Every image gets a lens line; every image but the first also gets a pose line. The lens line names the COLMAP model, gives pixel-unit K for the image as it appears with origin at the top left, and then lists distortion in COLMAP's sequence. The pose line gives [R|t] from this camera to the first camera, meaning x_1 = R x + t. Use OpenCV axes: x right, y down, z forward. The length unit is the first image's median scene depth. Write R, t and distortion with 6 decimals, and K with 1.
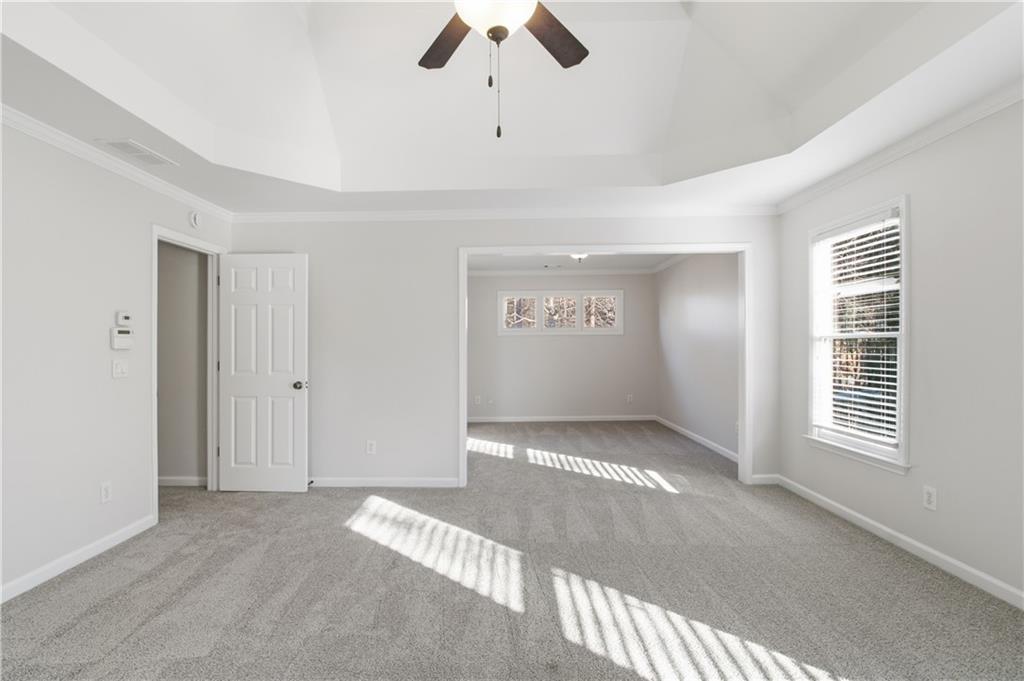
lens RADIAL K [[493.2, 0, 504.6], [0, 493.2, 344.2], [0, 0, 1]] dist [-0.007498, 0.000732]
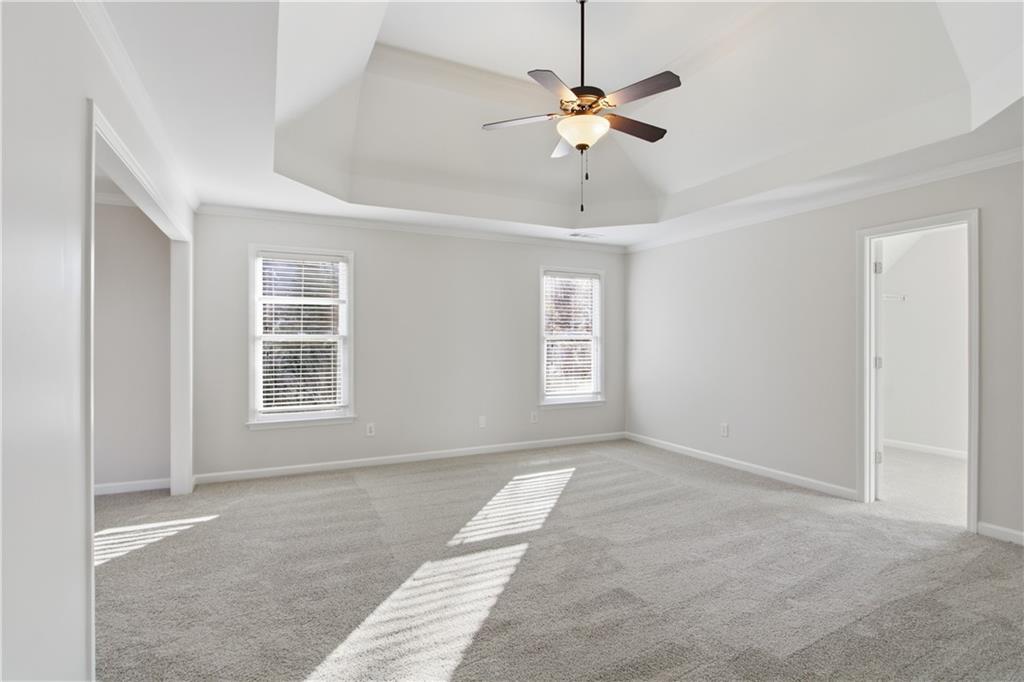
lens RADIAL K [[493.2, 0, 505.6], [0, 493.2, 341.3], [0, 0, 1]] dist [-0.007498, 0.000732]
pose [[-0.457200, 0.004482, 0.889353, -0.868605], [0.001377, 0.999990, -0.004332, 0.004274], [-0.889363, -0.000756, -0.457202, 1.286514]]
